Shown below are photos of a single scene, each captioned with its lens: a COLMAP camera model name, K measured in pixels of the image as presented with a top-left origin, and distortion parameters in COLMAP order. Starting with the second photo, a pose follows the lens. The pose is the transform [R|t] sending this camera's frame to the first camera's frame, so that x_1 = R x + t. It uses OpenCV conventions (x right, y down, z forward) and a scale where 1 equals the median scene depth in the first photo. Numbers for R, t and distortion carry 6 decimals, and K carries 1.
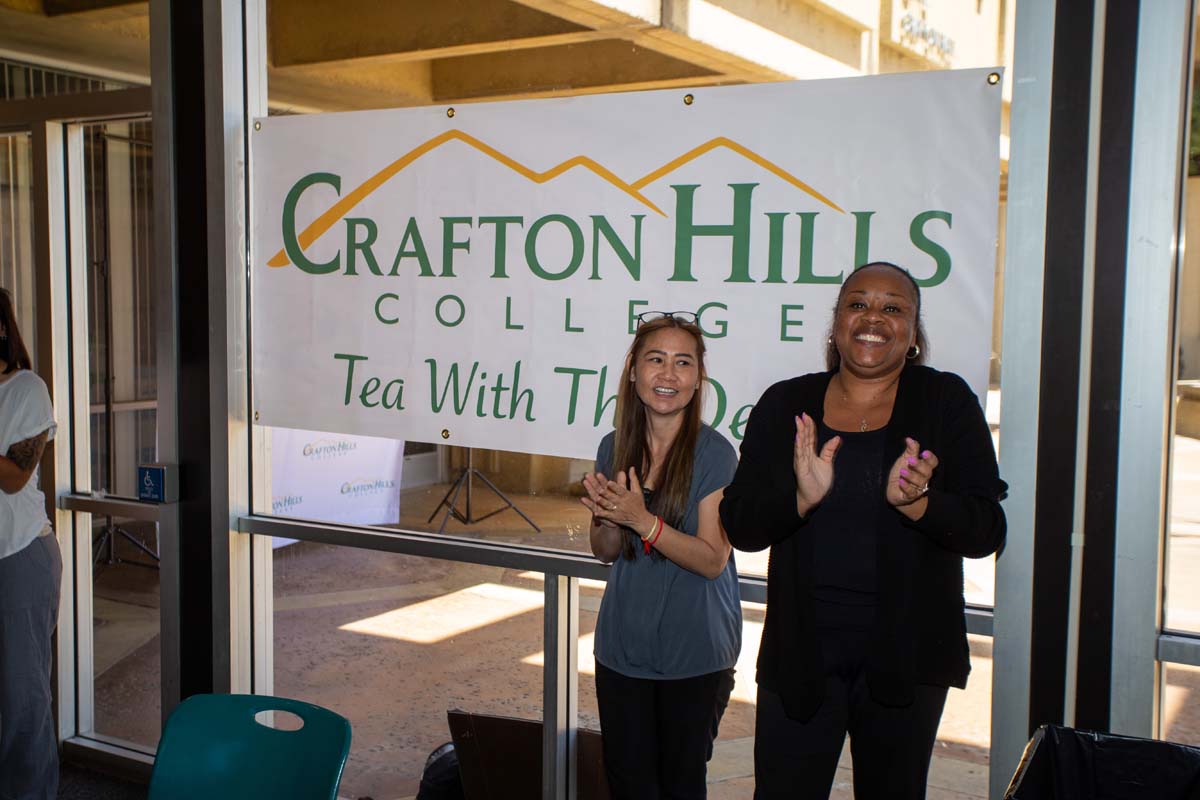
lens RADIAL K [[1312.2, 0, 596.7], [0, 1312.2, 405.5], [0, 0, 1]] dist [0.051176, 0.000000]
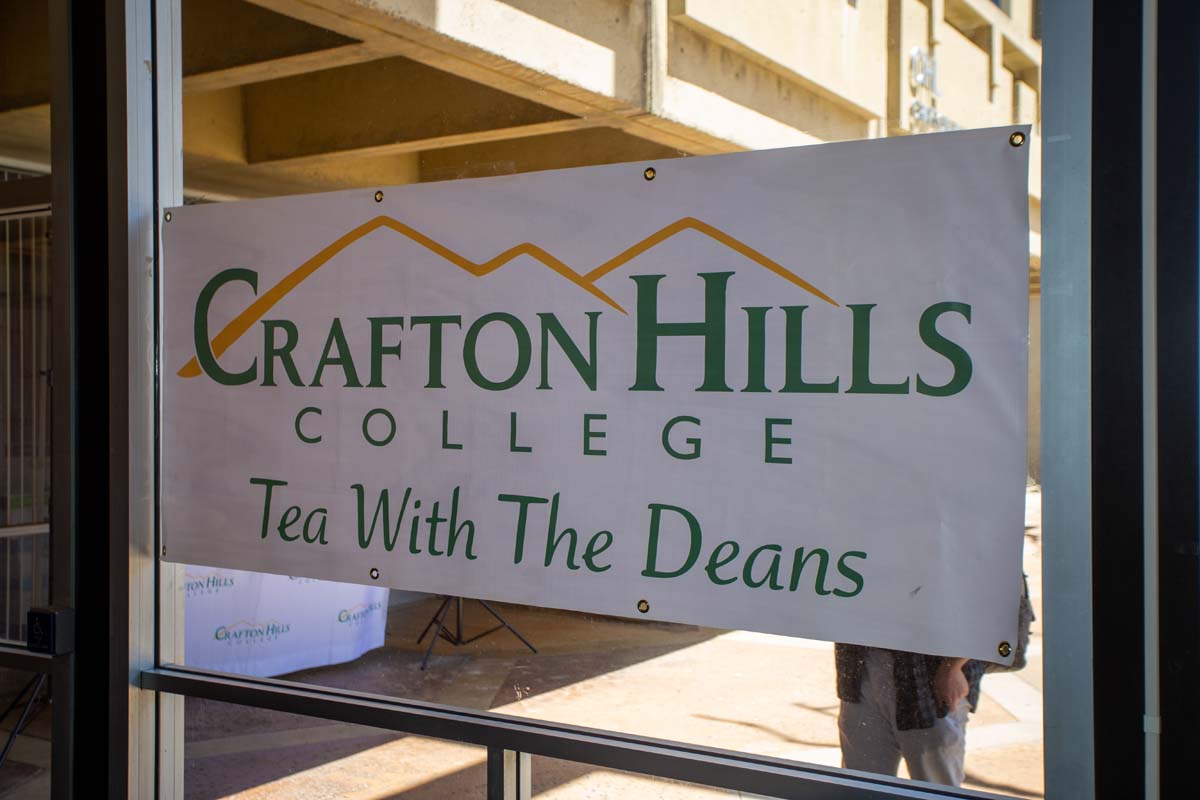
lens RADIAL K [[1312.2, 0, 597.5], [0, 1312.2, 398.4], [0, 0, 1]] dist [0.051176, 0.000000]
pose [[0.999816, -0.011560, -0.015278, 0.040181], [0.010308, 0.996770, -0.079647, -0.020791], [0.016149, 0.079475, 0.996706, 0.151097]]
